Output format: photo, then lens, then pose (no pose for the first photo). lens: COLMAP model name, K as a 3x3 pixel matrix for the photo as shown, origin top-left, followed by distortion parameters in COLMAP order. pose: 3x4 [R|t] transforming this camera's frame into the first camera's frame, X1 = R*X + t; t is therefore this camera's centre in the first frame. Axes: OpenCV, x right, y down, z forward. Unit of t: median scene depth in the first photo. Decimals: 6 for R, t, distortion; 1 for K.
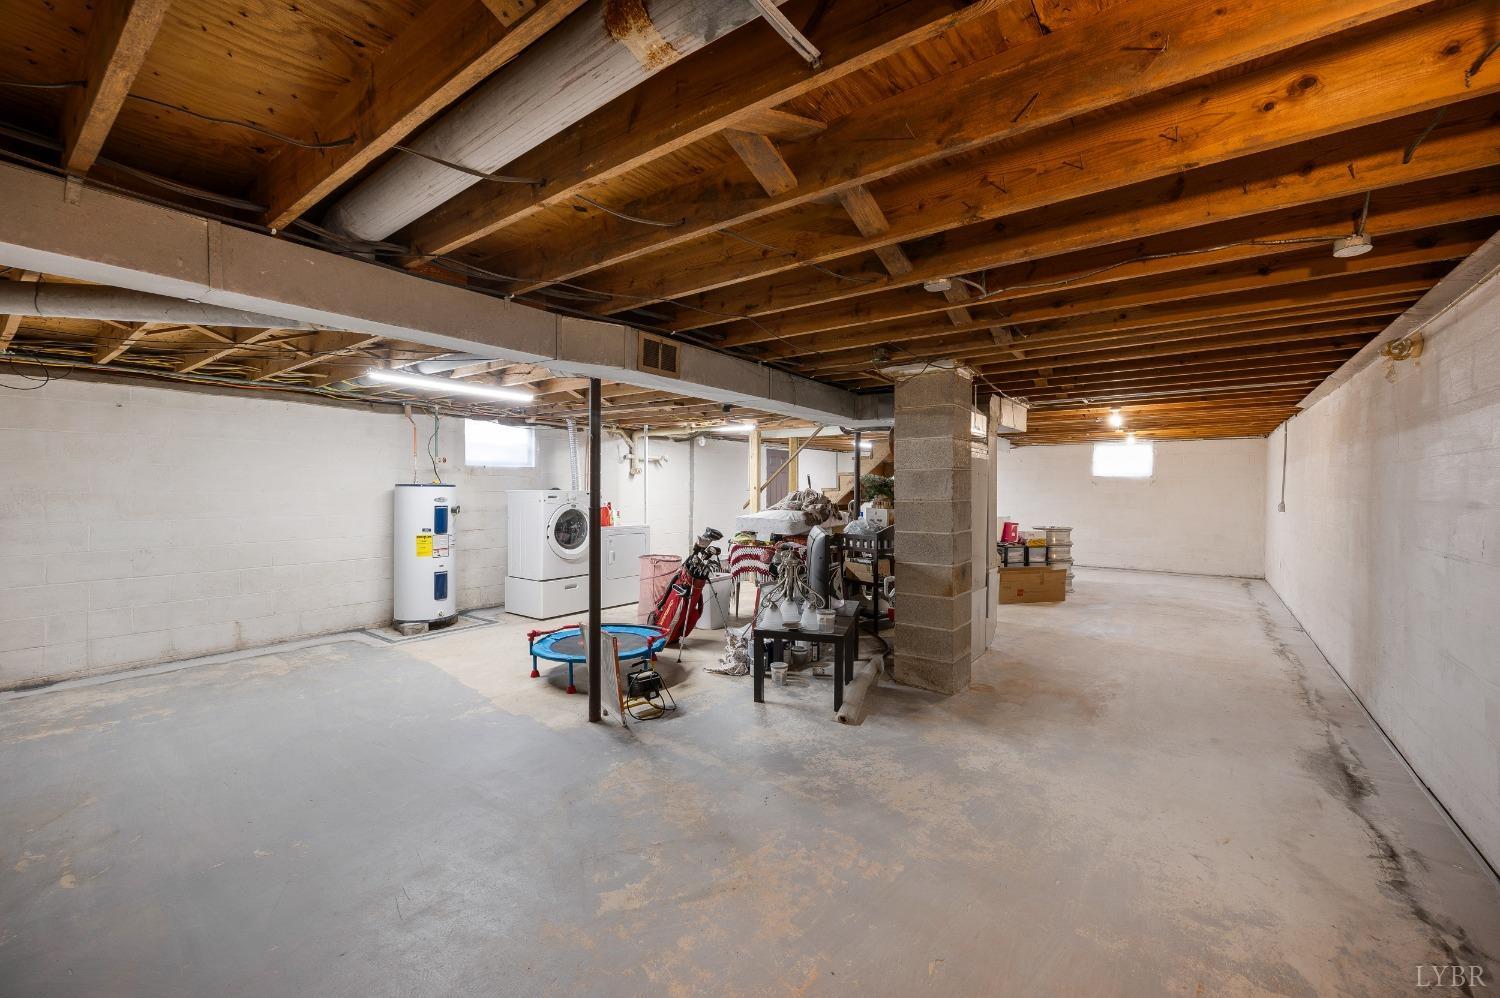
lens RADIAL K [[603.7, 0, 756.7], [0, 603.7, 500.2], [0, 0, 1]] dist [-0.000844, -0.000320]
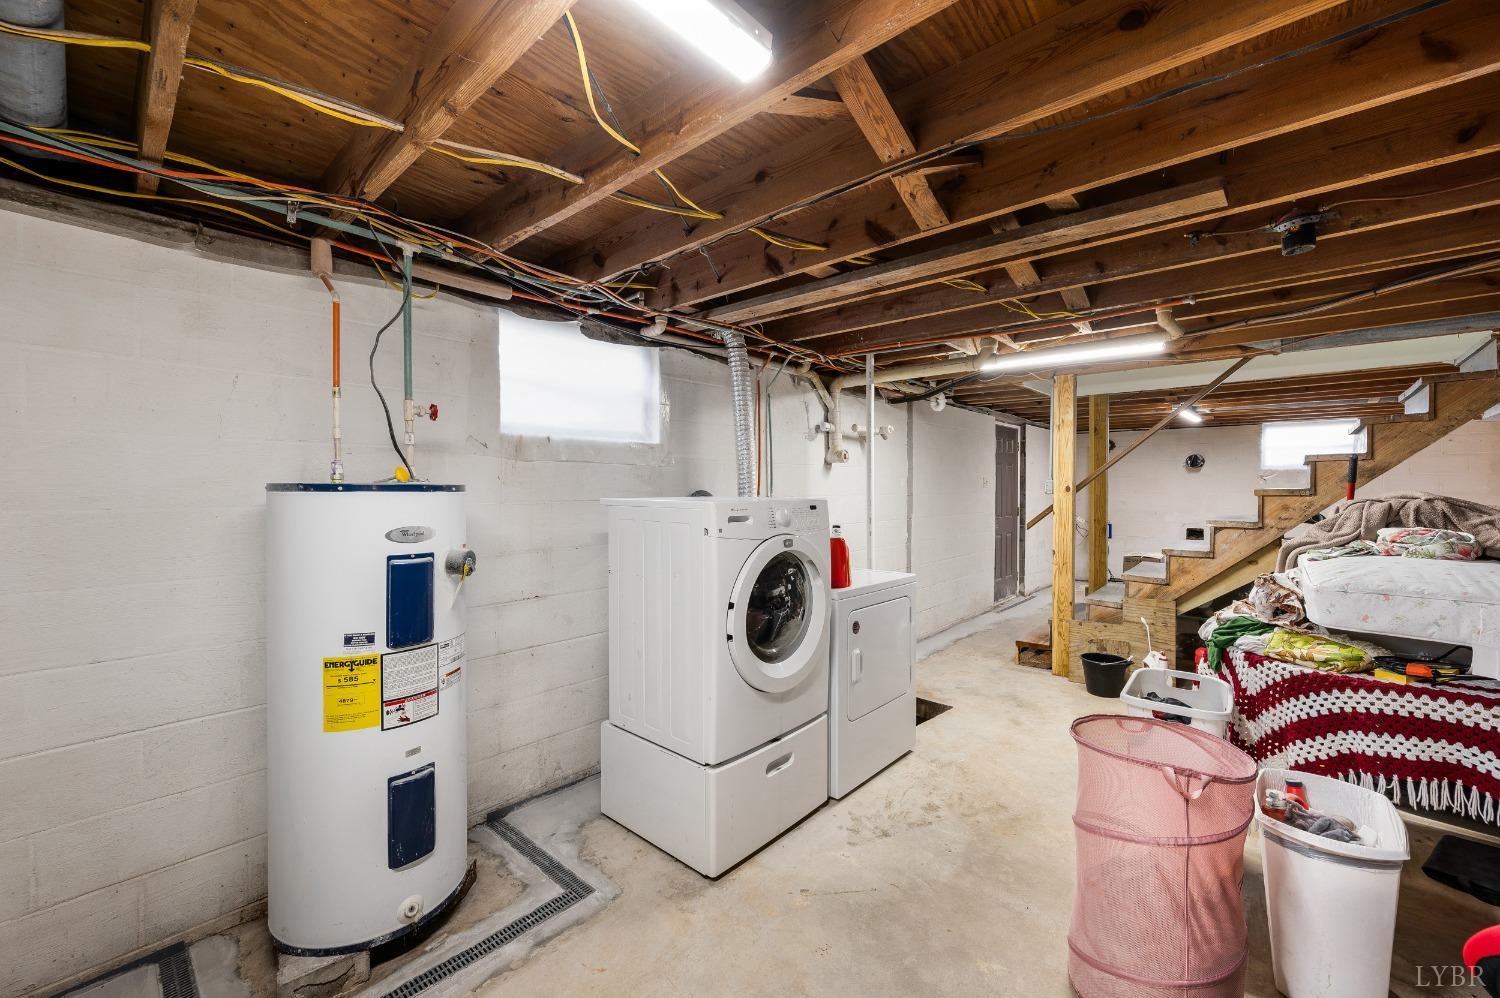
lens RADIAL K [[603.7, 0, 745.1], [0, 603.7, 493.8], [0, 0, 1]] dist [-0.000844, -0.000320]
pose [[0.993709, -0.006232, -0.111824, -0.308624], [0.005191, 0.999940, -0.009597, -0.016780], [0.111877, 0.008956, 0.993682, 0.687355]]
